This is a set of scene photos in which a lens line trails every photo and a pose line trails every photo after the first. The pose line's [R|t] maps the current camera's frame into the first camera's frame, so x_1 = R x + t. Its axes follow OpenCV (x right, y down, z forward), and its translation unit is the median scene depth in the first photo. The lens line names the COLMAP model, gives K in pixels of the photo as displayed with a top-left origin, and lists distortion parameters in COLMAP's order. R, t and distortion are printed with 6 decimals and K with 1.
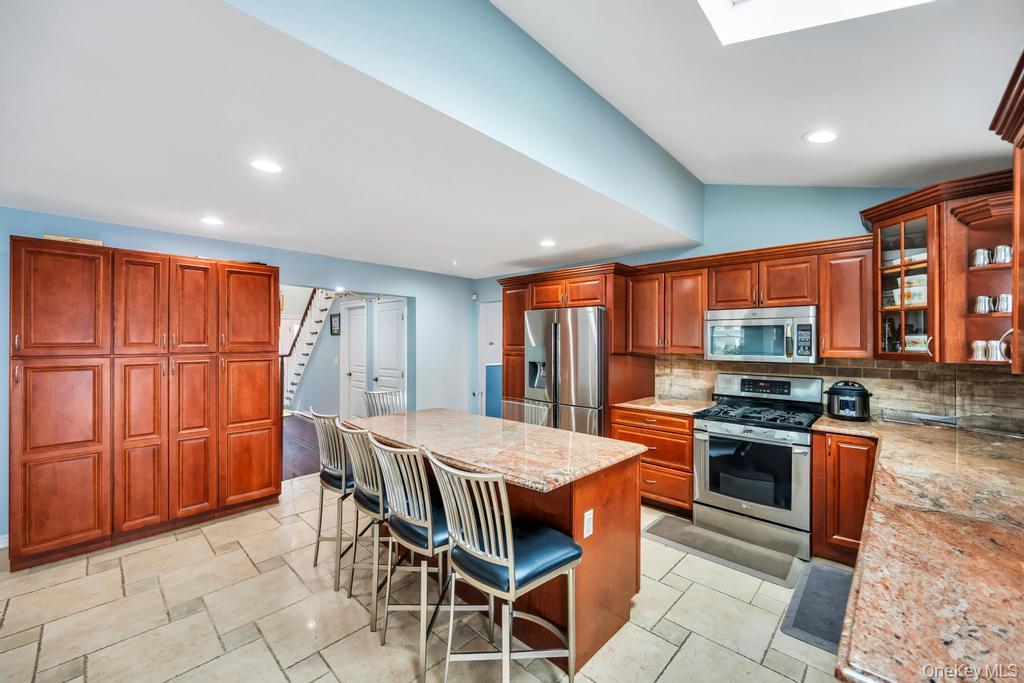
lens RADIAL K [[401.2, 0, 505.3], [0, 401.2, 340.9], [0, 0, 1]] dist [-0.002551, -0.000188]
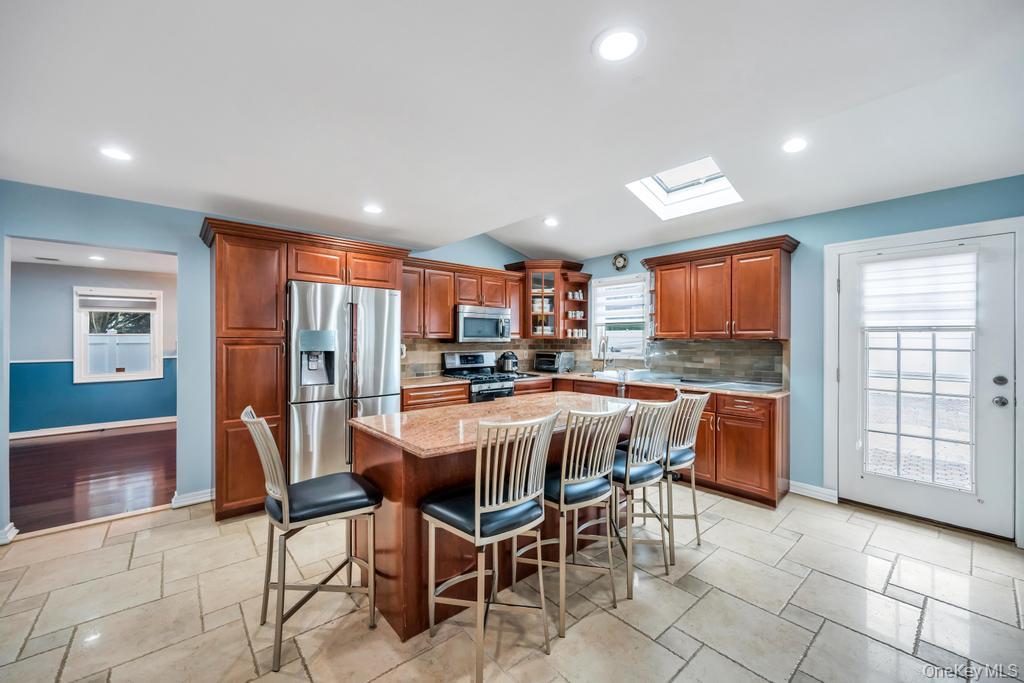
lens RADIAL K [[401.2, 0, 505.5], [0, 401.2, 338.0], [0, 0, 1]] dist [-0.002551, -0.000188]
pose [[0.102003, -0.000254, 0.994784, -1.209721], [0.000742, 1.000000, 0.000179, 0.047812], [-0.994784, 0.000720, 0.102003, 1.046975]]
